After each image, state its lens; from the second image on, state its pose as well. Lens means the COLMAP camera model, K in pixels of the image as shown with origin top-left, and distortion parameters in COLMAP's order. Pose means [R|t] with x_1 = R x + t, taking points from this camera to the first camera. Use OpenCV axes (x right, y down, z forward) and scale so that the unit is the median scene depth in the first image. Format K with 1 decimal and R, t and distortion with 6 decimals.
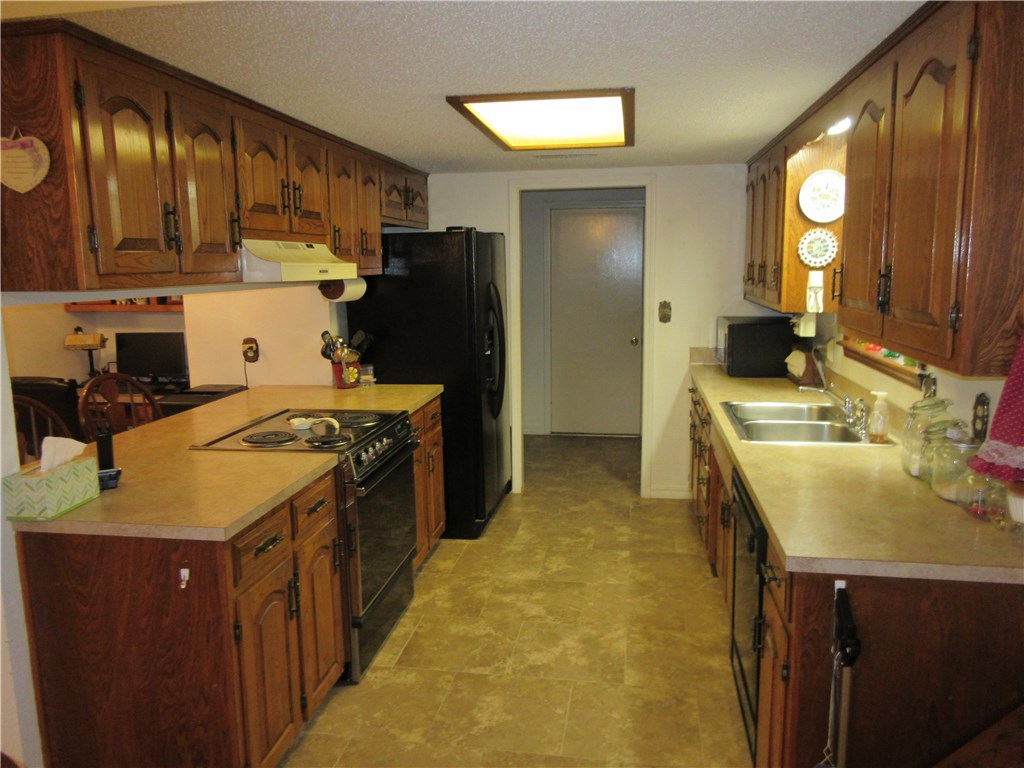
lens RADIAL K [[759.0, 0, 512.0], [0, 759.0, 384.0], [0, 0, 1]] dist [-0.003606, 0.001199]
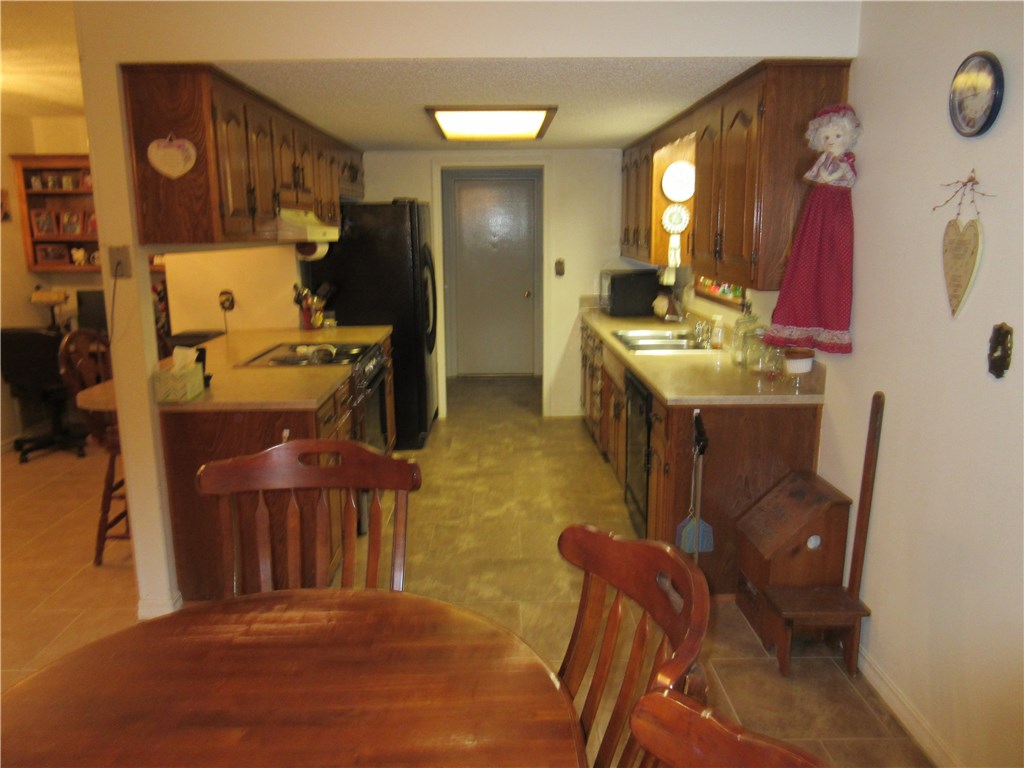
lens RADIAL K [[752.8, 0, 512.0], [0, 752.8, 384.0], [0, 0, 1]] dist [0.003493, 0.001369]
pose [[0.984489, -0.031646, 0.172568, -0.129613], [0.023973, 0.998637, 0.046372, 0.049067], [-0.173801, -0.041516, 0.983905, -0.292018]]
